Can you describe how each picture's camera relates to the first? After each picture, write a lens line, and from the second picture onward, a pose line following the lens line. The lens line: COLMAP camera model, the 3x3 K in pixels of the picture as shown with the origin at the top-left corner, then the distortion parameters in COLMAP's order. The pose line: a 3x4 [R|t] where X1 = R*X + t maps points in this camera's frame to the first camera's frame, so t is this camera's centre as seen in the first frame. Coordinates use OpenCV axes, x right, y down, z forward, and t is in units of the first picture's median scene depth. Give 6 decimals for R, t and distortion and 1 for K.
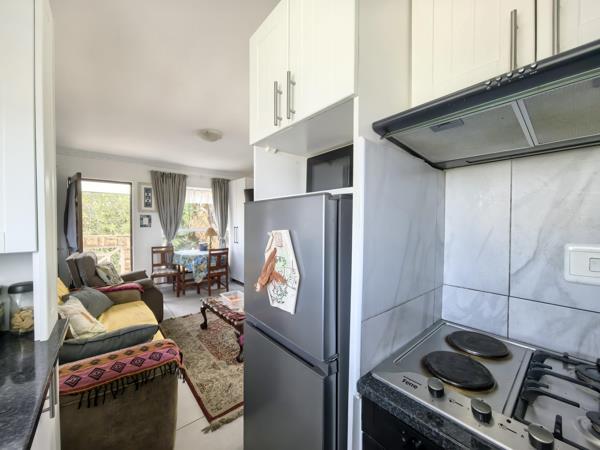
lens RADIAL K [[237.4, 0, 300.0], [0, 237.4, 225.0], [0, 0, 1]] dist [-0.008663, 0.004455]
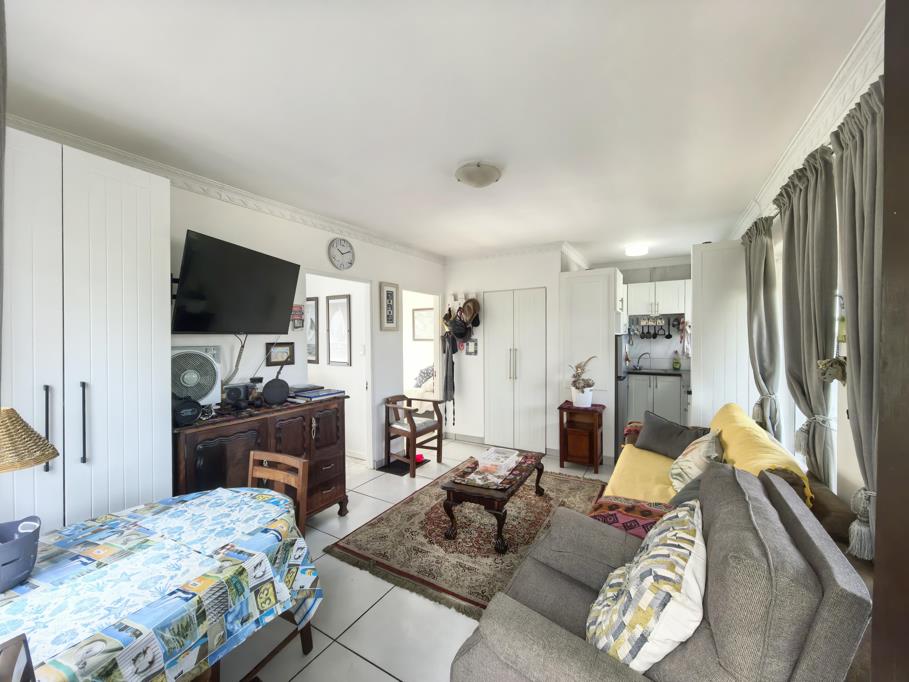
lens RADIAL K [[359.6, 0, 454.5], [0, 359.6, 341.0], [0, 0, 1]] dist [-0.008663, 0.004455]
pose [[-0.329317, -0.011177, 0.944153, -0.787445], [0.024799, 0.999483, 0.020481, -0.032590], [-0.943894, 0.030159, -0.328869, 0.950565]]
